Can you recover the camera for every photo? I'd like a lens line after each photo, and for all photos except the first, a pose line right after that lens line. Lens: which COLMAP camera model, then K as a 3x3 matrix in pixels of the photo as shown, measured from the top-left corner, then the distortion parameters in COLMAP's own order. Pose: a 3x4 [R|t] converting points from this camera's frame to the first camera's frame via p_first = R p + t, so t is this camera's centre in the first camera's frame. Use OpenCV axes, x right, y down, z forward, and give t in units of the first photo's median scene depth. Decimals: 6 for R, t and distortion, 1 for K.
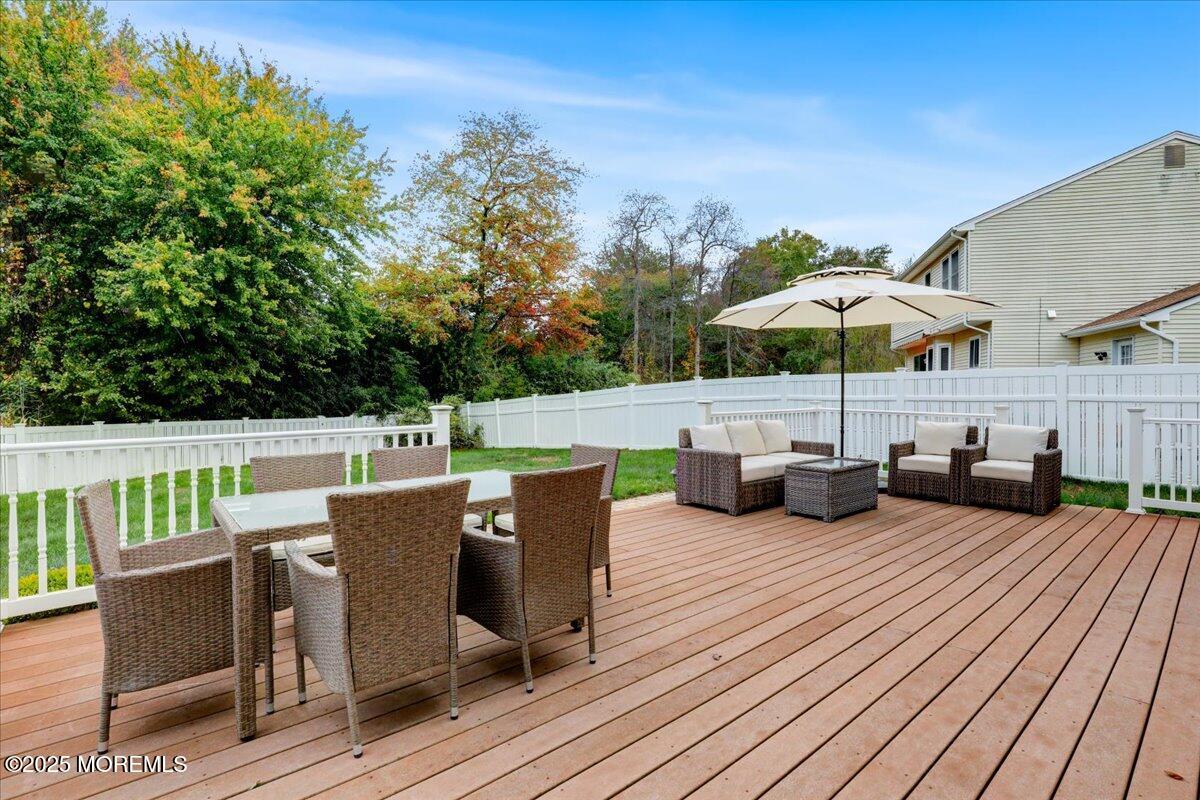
lens RADIAL K [[561.0, 0, 598.2], [0, 561.0, 394.2], [0, 0, 1]] dist [-0.028902, 0.004197]
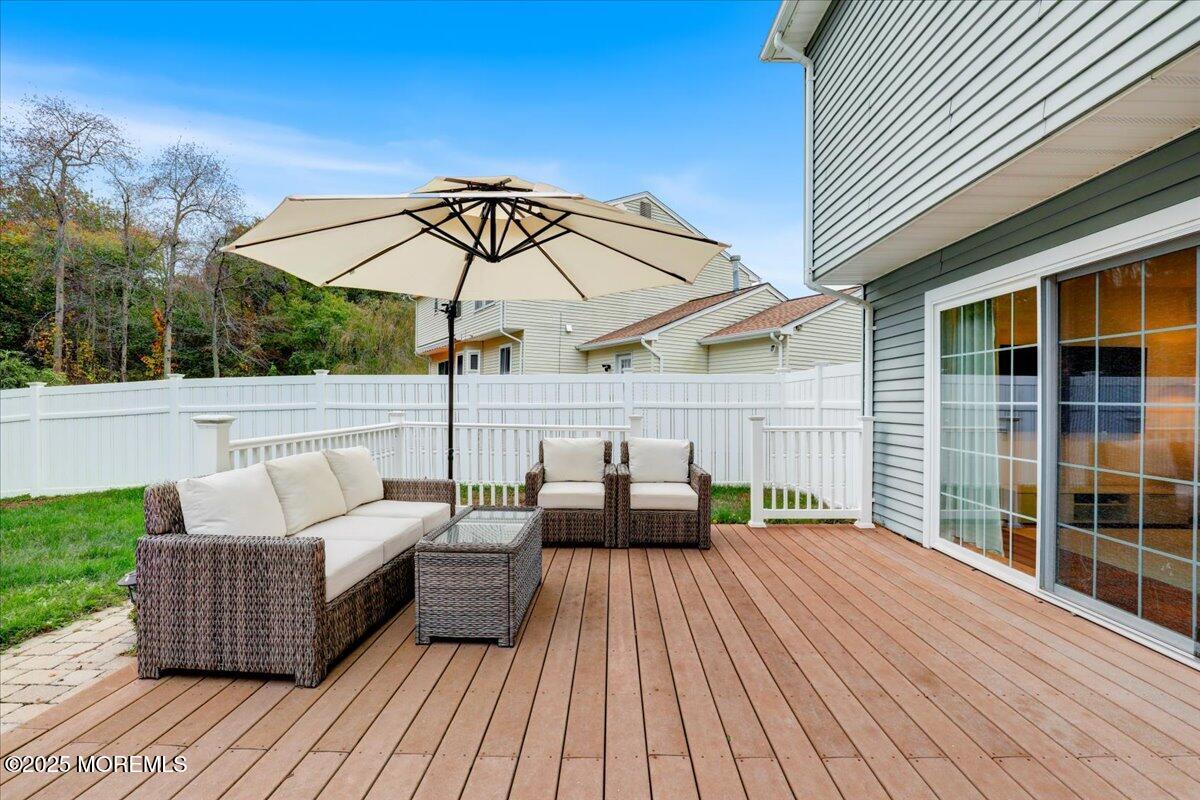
lens RADIAL K [[561.0, 0, 603.2], [0, 561.0, 398.0], [0, 0, 1]] dist [-0.028902, 0.004197]
pose [[0.662839, 0.002894, 0.748756, 0.023450], [0.000404, 0.999991, -0.004223, -0.000699], [-0.748762, 0.003101, 0.662832, 0.175287]]
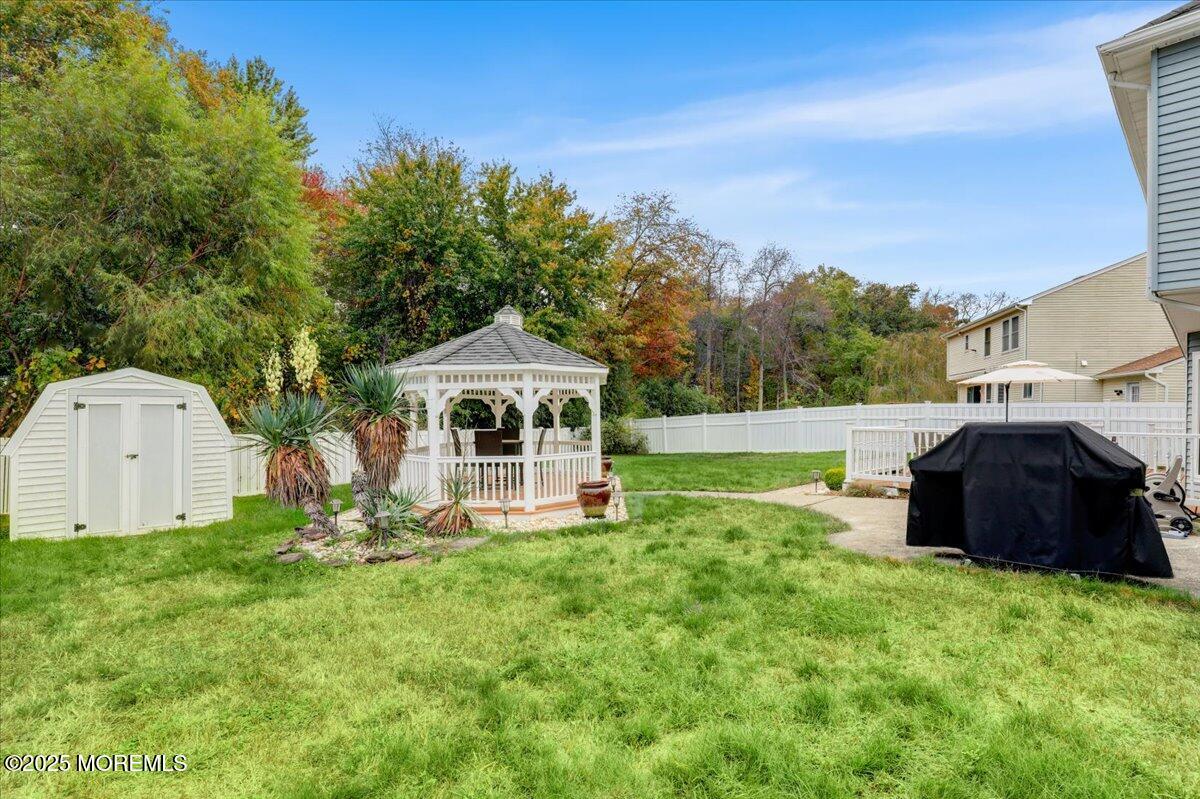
lens RADIAL K [[561.0, 0, 617.8], [0, 561.0, 400.3], [0, 0, 1]] dist [-0.028902, 0.004197]
pose [[0.999472, 0.013718, 0.029471, -0.404357], [-0.013072, 0.999673, -0.021993, 0.002412], [-0.029763, 0.021596, 0.999324, -0.375935]]
